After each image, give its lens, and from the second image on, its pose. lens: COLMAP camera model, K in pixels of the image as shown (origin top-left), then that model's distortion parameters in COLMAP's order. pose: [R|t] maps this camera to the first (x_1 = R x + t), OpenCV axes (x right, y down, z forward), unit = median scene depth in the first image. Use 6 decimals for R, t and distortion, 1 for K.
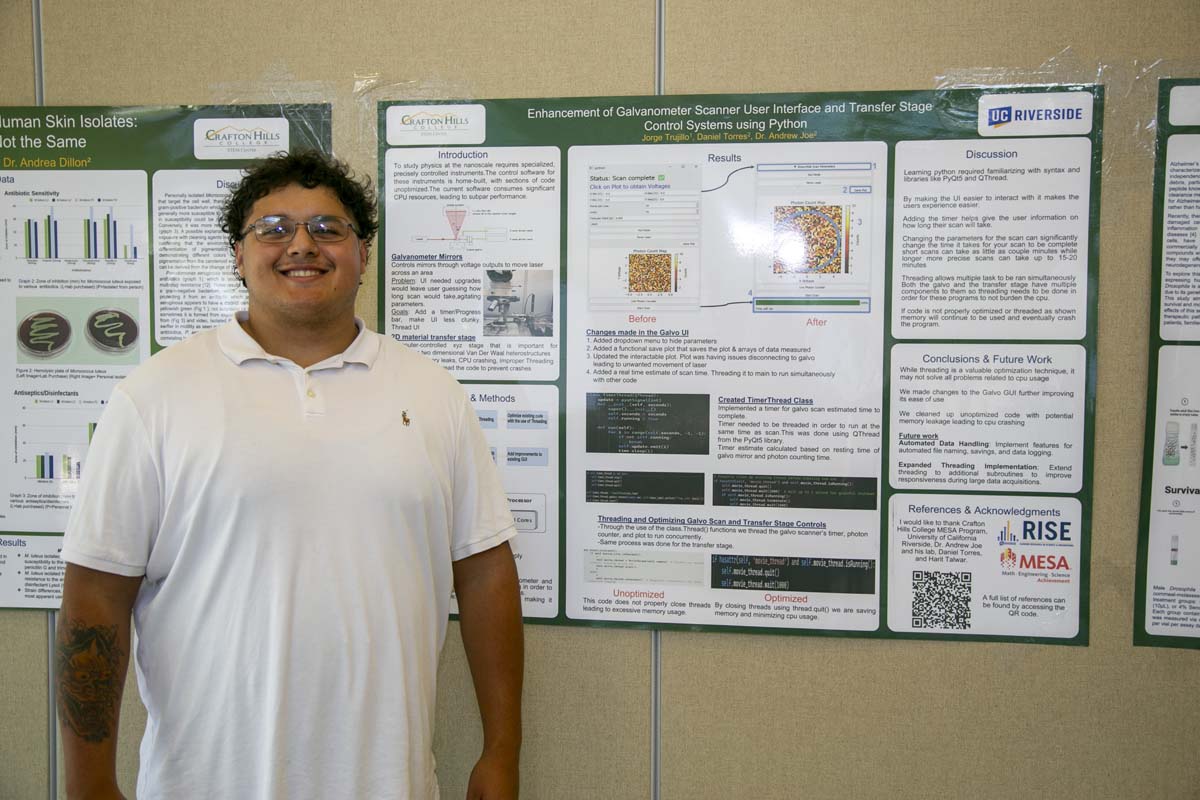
lens RADIAL K [[1232.7, 0, 598.8], [0, 1232.7, 374.8], [0, 0, 1]] dist [0.018939, 0.097103]
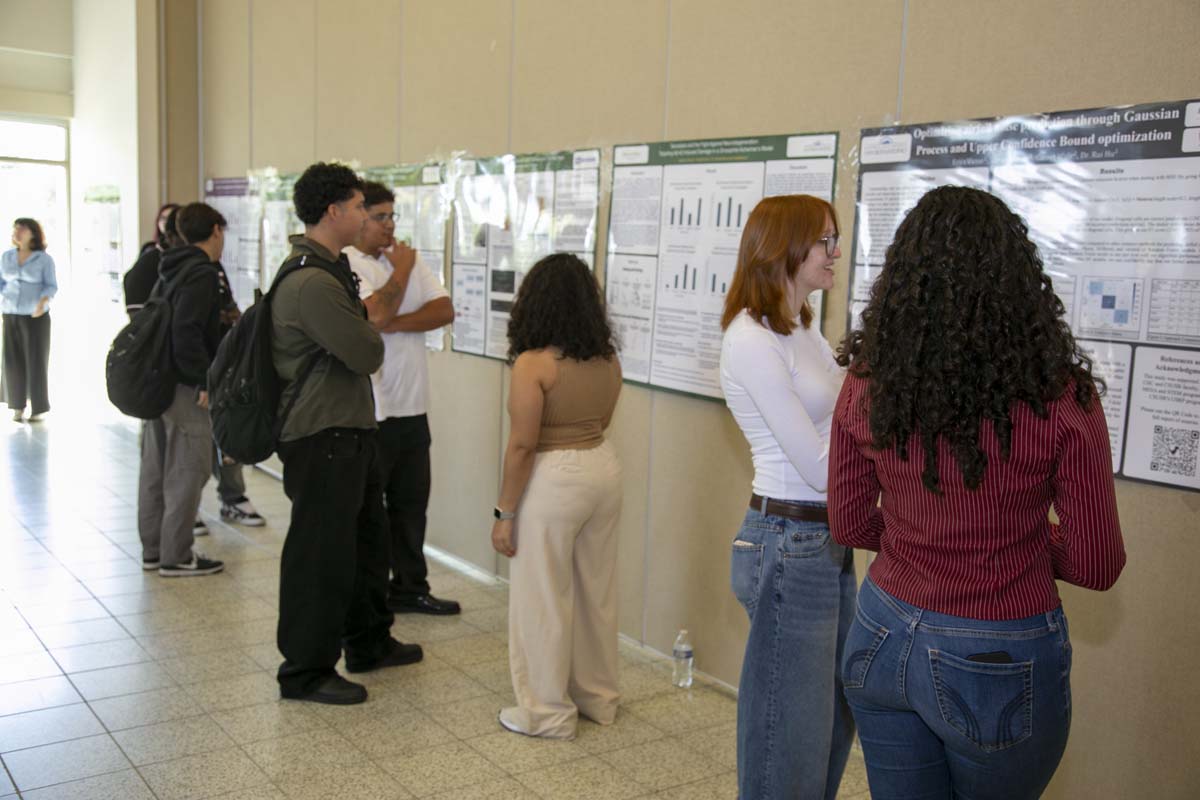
lens RADIAL K [[1232.7, 0, 598.8], [0, 1232.7, 374.8], [0, 0, 1]] dist [0.018939, 0.097103]
pose [[0.665549, 0.097609, -0.739944, 2.160511], [-0.088431, 0.994741, 0.051681, 0.084933], [0.741097, 0.031037, 0.670680, -0.602400]]
